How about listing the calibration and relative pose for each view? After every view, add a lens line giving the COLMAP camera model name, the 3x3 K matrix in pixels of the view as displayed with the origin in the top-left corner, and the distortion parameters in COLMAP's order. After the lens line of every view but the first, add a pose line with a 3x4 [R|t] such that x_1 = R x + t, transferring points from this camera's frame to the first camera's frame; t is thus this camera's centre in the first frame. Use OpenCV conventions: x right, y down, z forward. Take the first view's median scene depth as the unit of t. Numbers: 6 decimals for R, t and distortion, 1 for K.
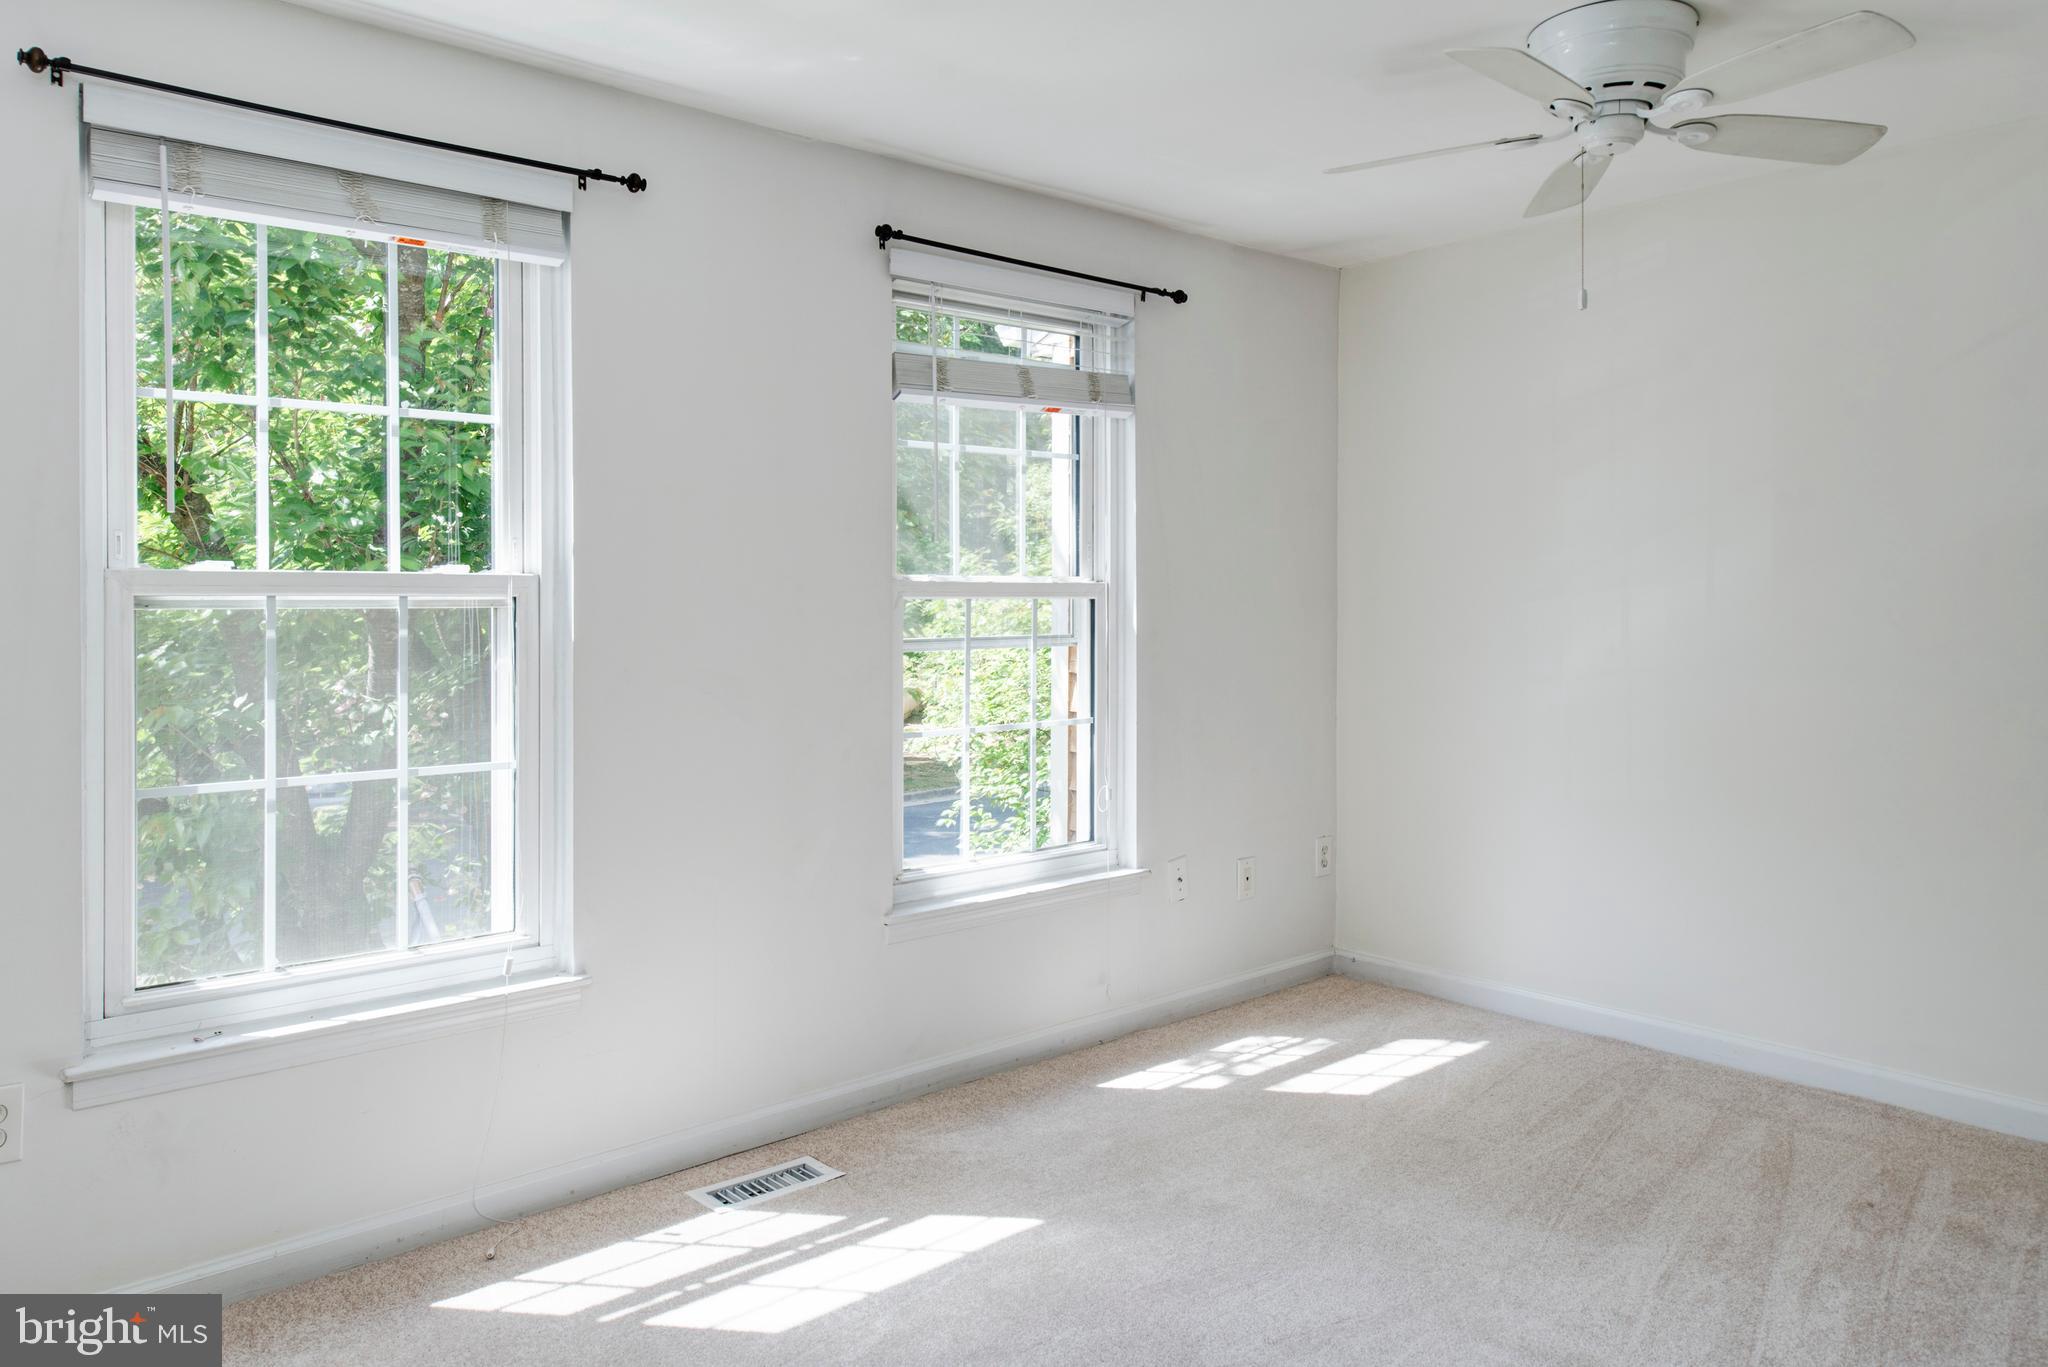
lens RADIAL K [[1478.1, 0, 1024.0], [0, 1478.1, 683.5], [0, 0, 1]] dist [-0.007519, -0.009752]
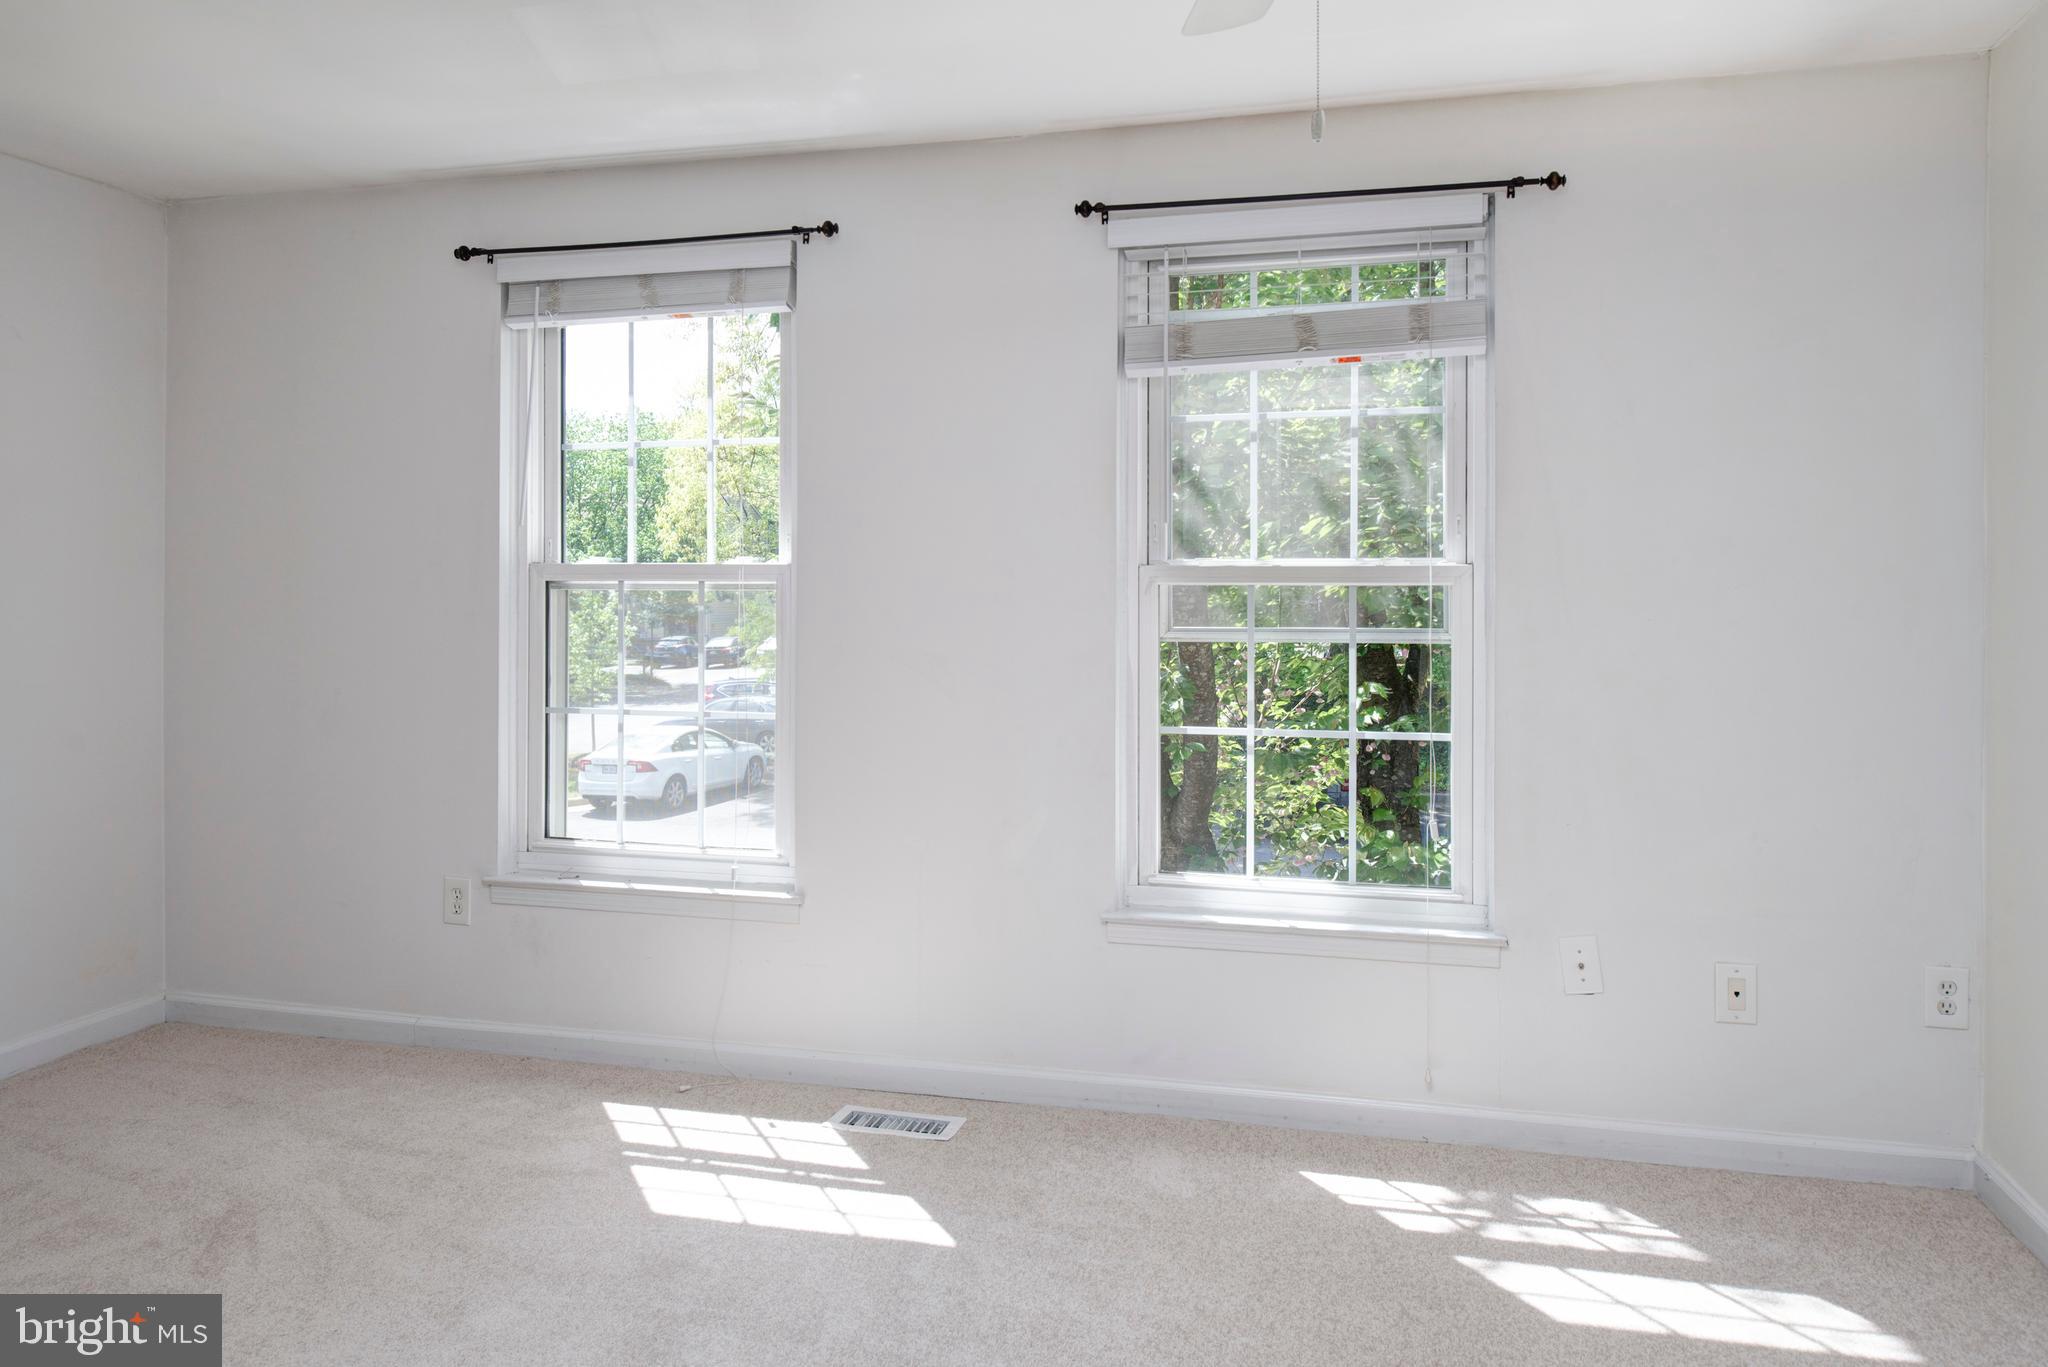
lens RADIAL K [[1359.9, 0, 1009.6], [0, 1359.9, 647.2], [0, 0, 1]] dist [-0.004593, -0.003119]
pose [[0.540825, 0.025984, -0.840734, 0.735692], [-0.059491, 0.998201, -0.007418, -0.005038], [0.839029, 0.054028, 0.541398, 0.547333]]
